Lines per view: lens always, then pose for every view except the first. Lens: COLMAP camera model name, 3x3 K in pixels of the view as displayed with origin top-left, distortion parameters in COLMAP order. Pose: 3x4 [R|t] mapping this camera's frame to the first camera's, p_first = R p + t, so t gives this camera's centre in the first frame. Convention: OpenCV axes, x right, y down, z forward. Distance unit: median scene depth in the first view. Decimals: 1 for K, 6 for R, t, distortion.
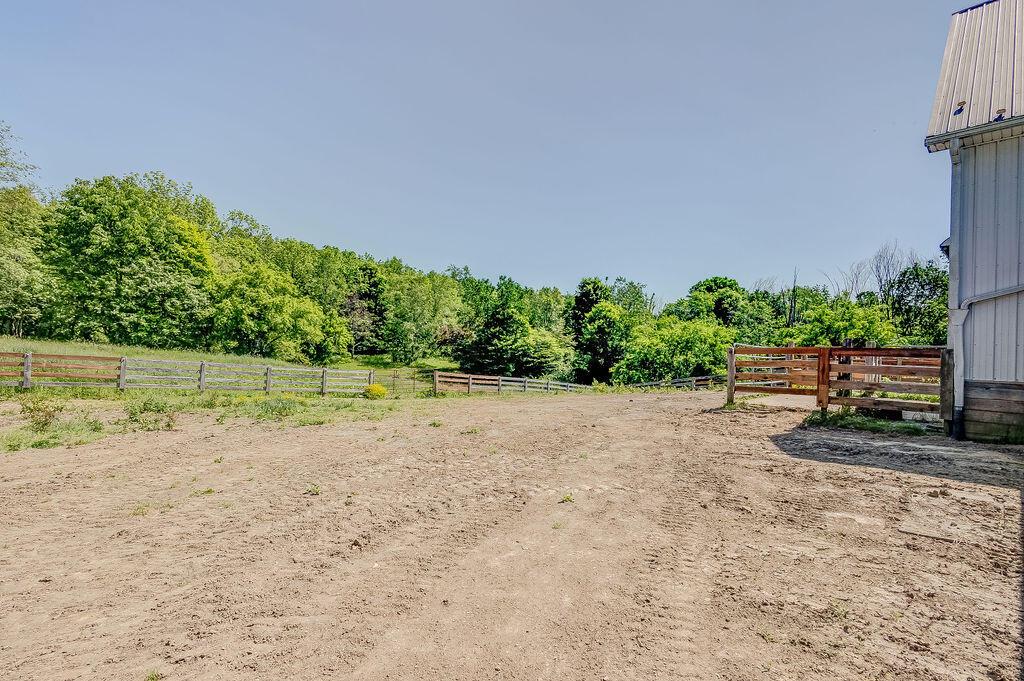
lens RADIAL K [[476.1, 0, 512.0], [0, 476.1, 340.5], [0, 0, 1]] dist [0.012923, -0.000226]
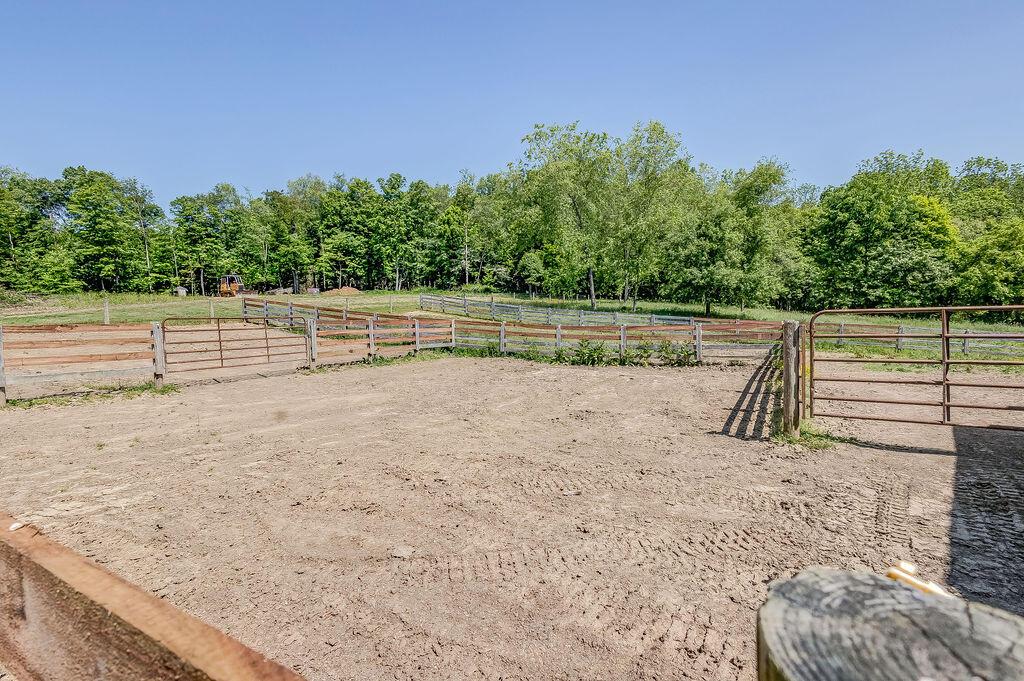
lens RADIAL K [[472.2, 0, 512.0], [0, 472.2, 340.5], [0, 0, 1]] dist [0.014167, -0.000626]
pose [[0.287844, 0.027736, -0.957275, 0.077121], [0.035911, 0.998565, 0.039730, -0.007616], [0.957004, -0.045813, 0.286435, -0.197219]]
